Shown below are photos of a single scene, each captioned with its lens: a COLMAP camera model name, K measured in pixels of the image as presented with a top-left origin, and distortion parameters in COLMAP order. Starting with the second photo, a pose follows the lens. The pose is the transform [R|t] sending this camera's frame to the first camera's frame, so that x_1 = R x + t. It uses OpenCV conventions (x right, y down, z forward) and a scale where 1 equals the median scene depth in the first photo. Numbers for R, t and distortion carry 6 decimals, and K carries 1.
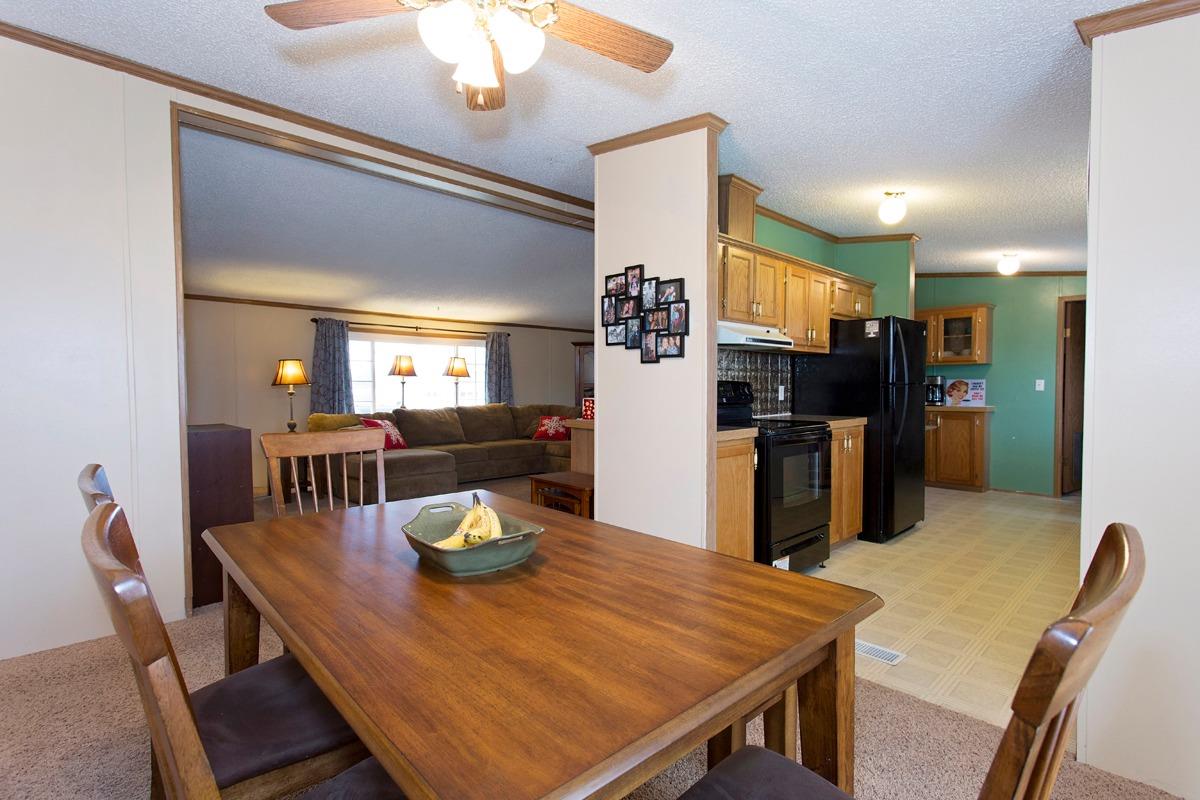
lens RADIAL K [[577.6, 0, 601.4], [0, 577.6, 400.5], [0, 0, 1]] dist [0.003953, 0.000393]
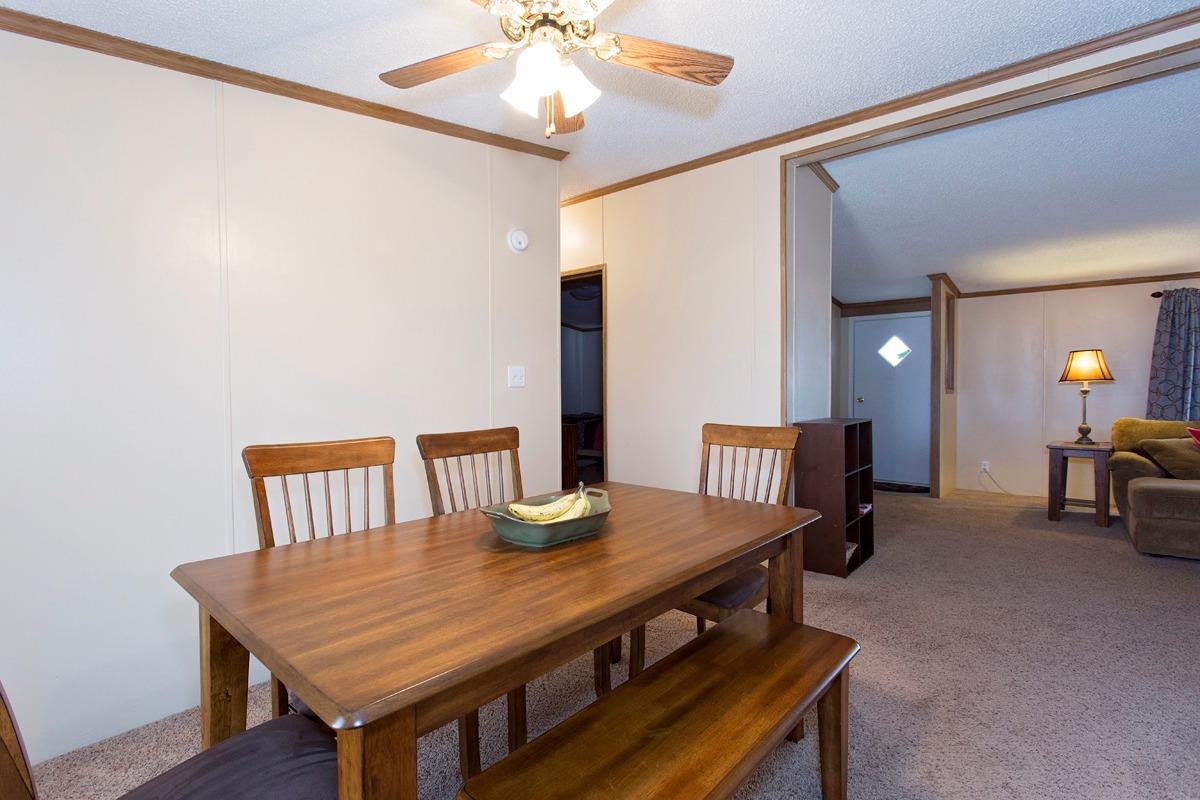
lens RADIAL K [[577.6, 0, 598.7], [0, 577.6, 399.0], [0, 0, 1]] dist [0.003953, 0.000393]
pose [[0.087465, 0.026317, -0.995820, 0.452143], [-0.020582, 0.999485, 0.024606, -0.014318], [0.995955, 0.018344, 0.087962, 0.481958]]
